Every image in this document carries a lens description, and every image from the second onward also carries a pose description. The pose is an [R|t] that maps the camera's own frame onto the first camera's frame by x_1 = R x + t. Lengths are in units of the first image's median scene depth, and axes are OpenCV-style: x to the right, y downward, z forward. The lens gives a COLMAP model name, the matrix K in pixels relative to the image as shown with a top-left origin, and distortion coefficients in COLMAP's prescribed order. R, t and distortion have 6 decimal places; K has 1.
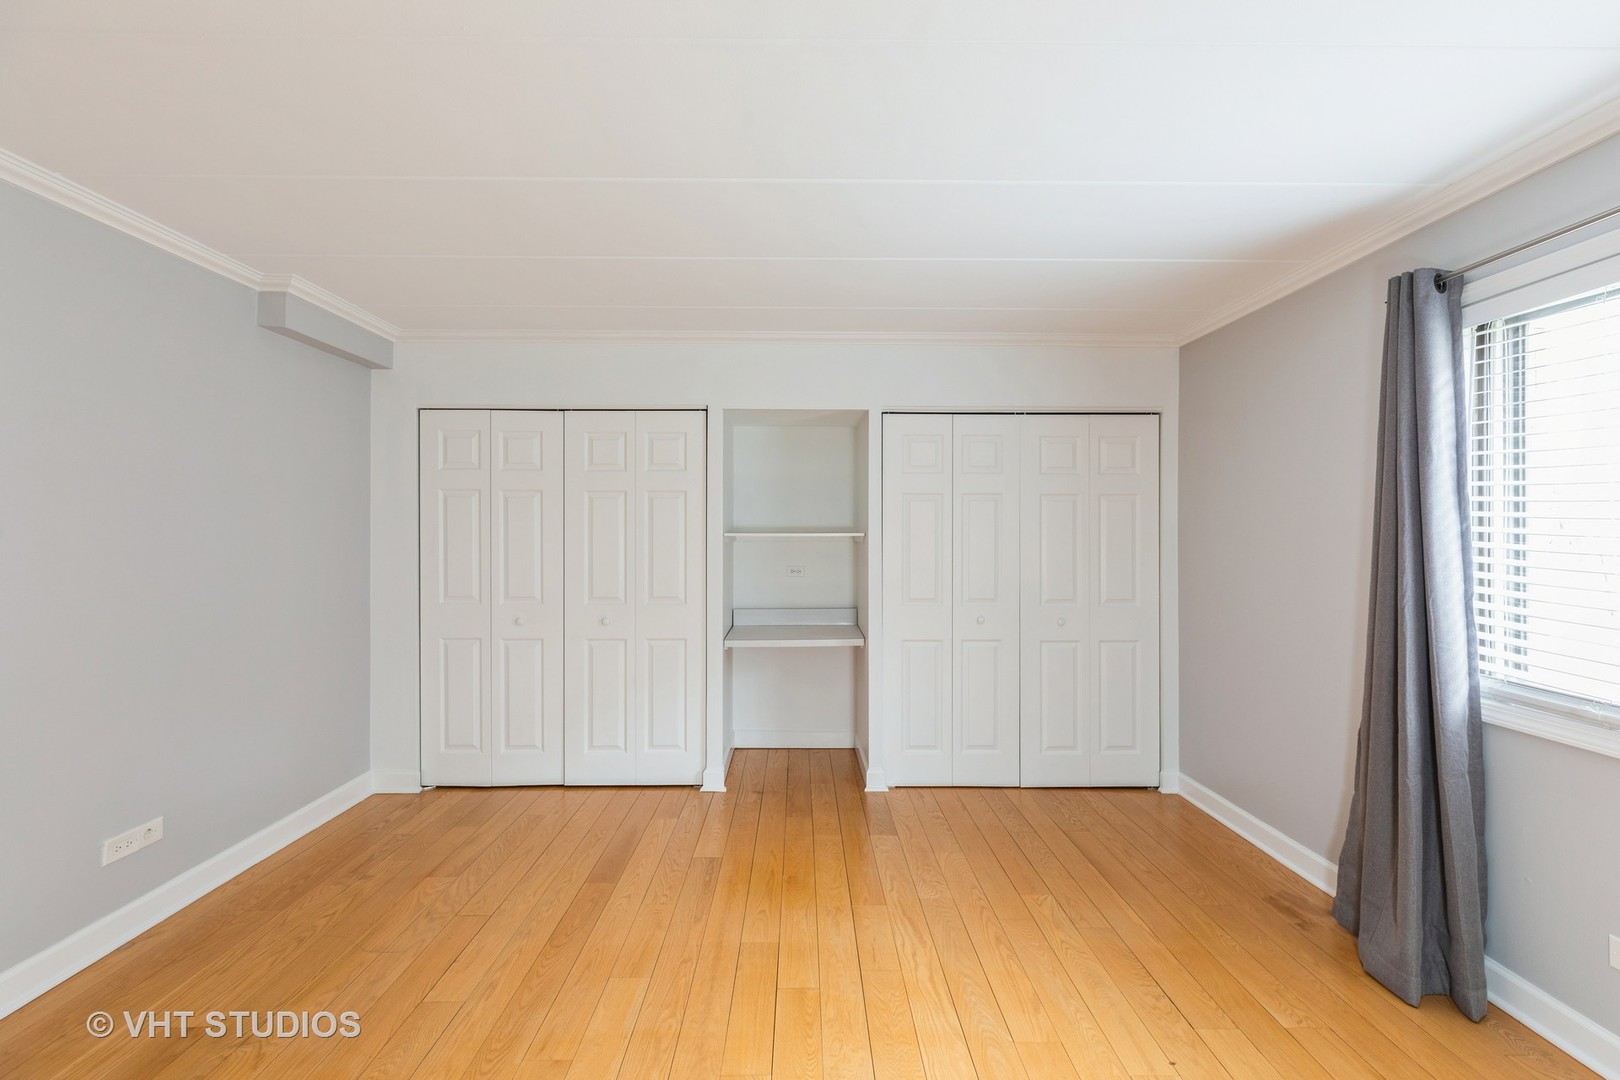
lens RADIAL K [[716.6, 0, 816.7], [0, 716.6, 531.0], [0, 0, 1]] dist [-0.001145, -0.000207]
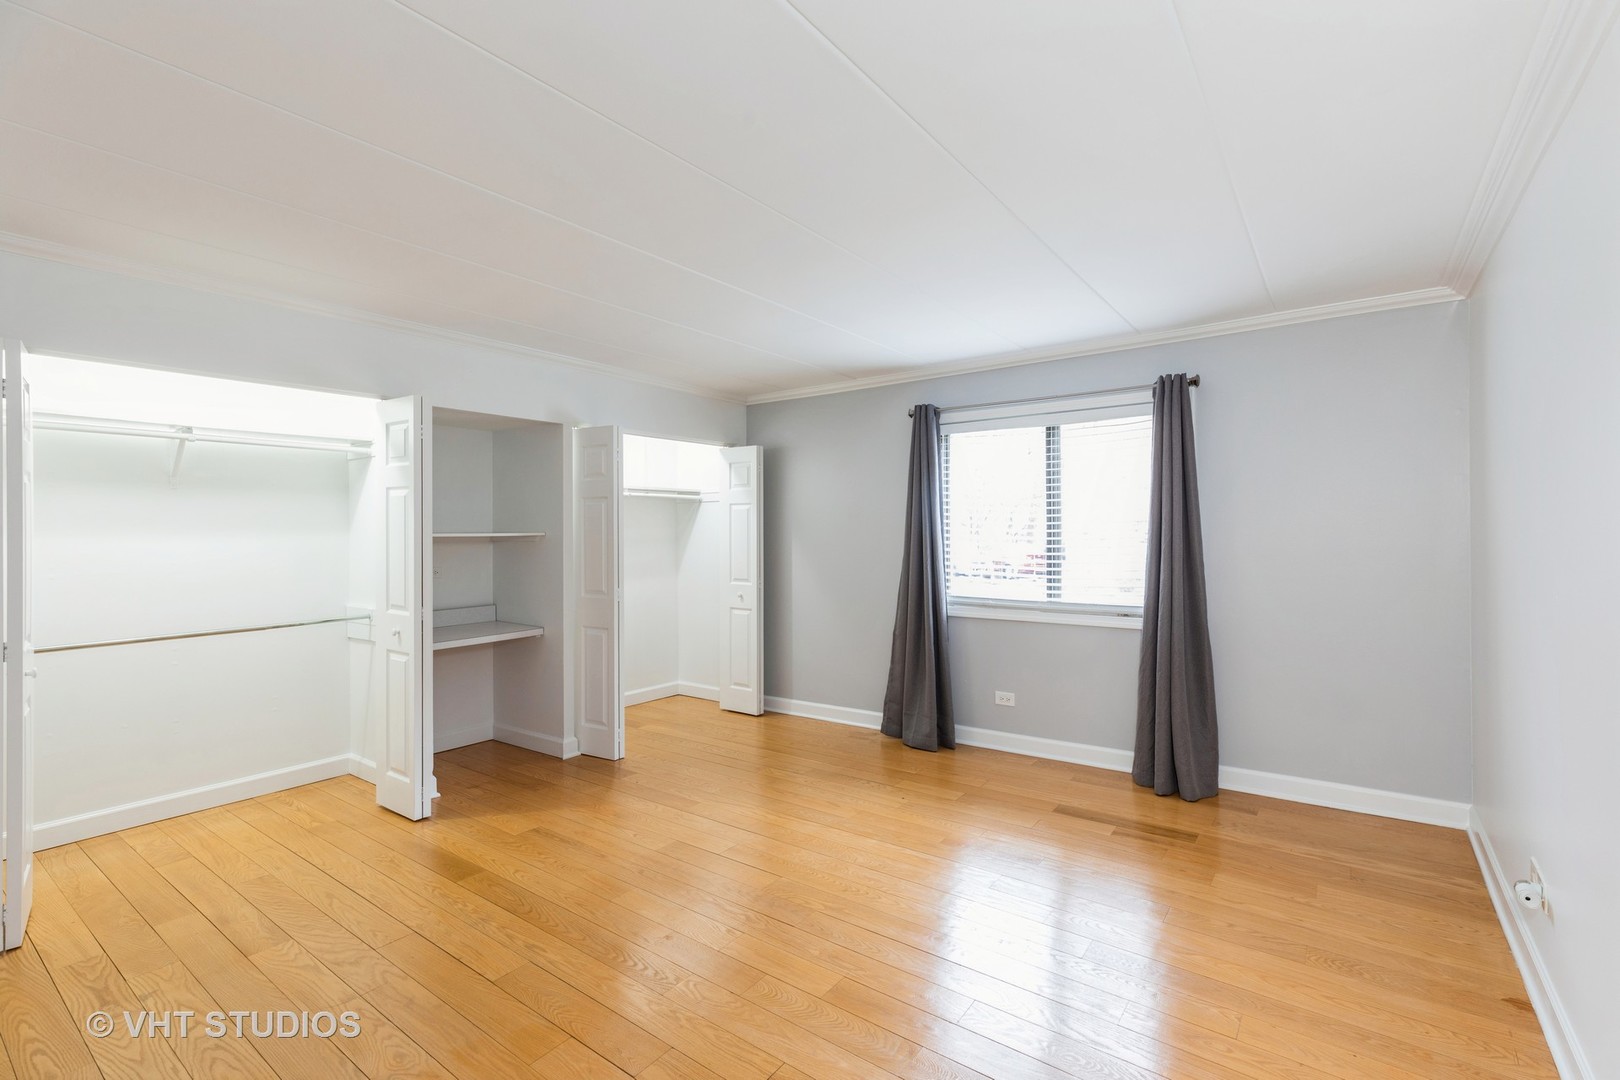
lens RADIAL K [[710.4, 0, 810.0], [0, 710.4, 532.4], [0, 0, 1]] dist [0.003569, 0.000302]
pose [[0.615197, -0.005784, 0.788352, -0.596765], [0.005153, 0.999981, 0.003316, 0.000494], [-0.788356, 0.002022, 0.615215, -0.003691]]
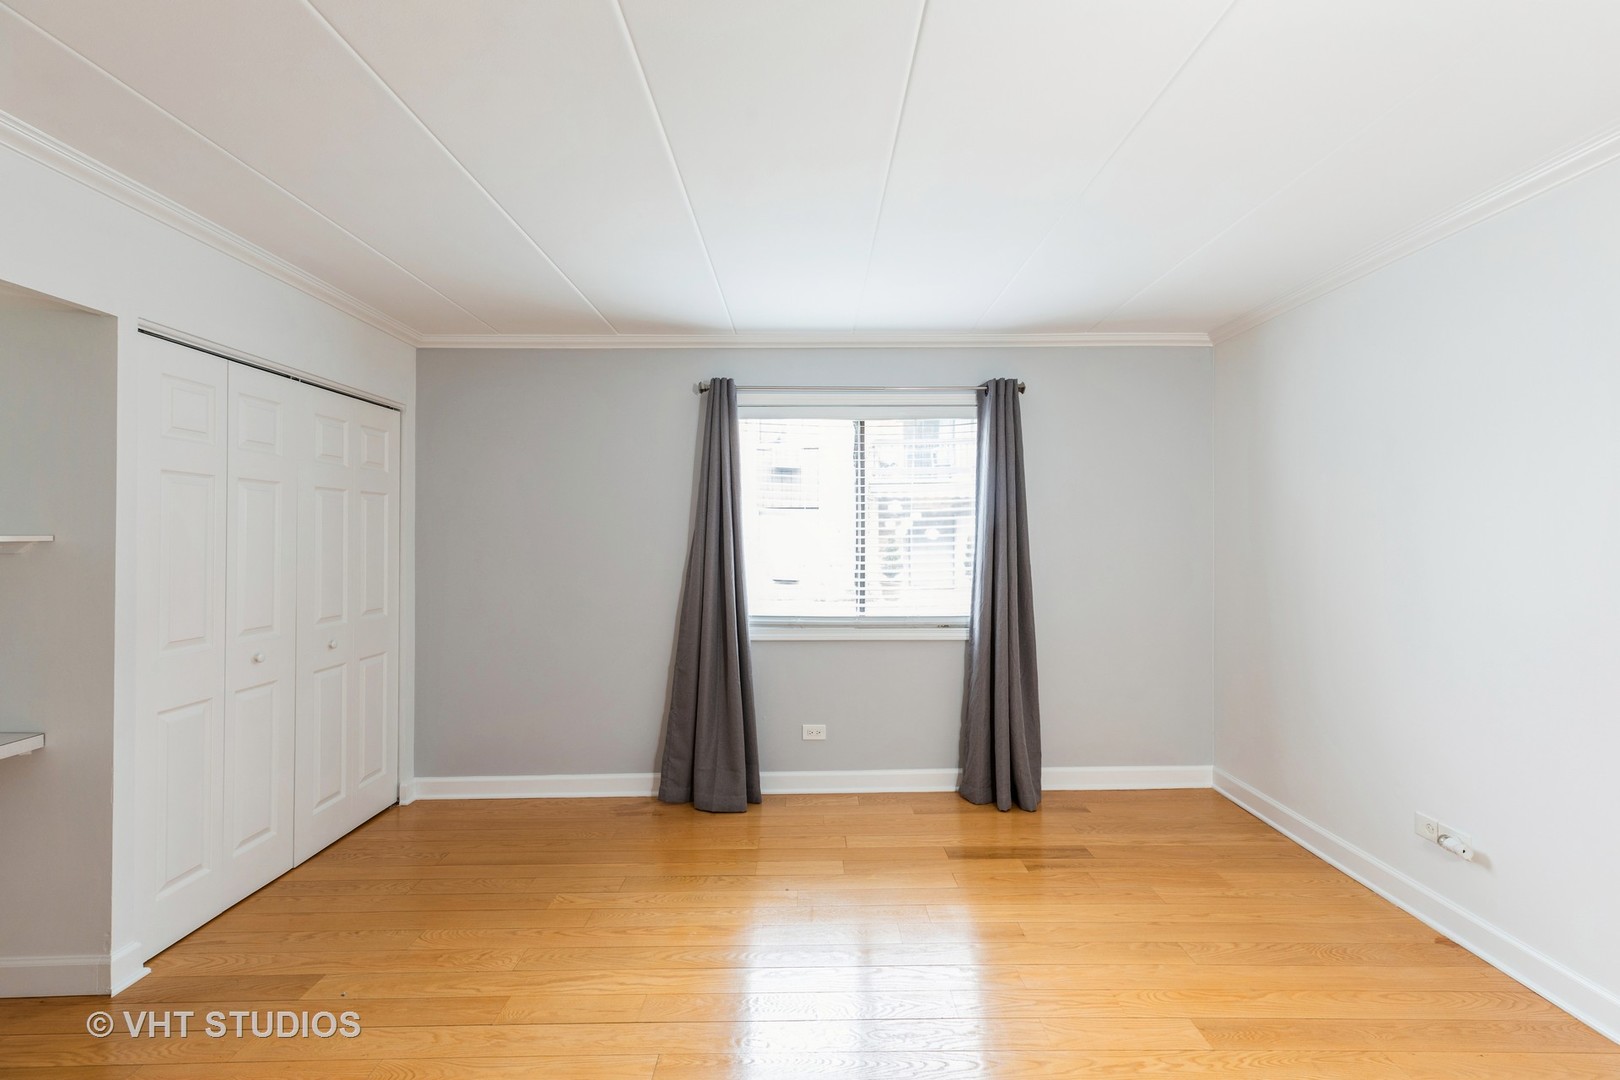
lens RADIAL K [[722.6, 0, 803.2], [0, 722.6, 542.3], [0, 0, 1]] dist [0.004675, 0.000152]
pose [[0.025480, -0.008289, 0.999641, -0.499015], [-0.001649, 0.999964, 0.008334, 0.002371], [-0.999674, -0.001860, 0.025465, 0.460252]]
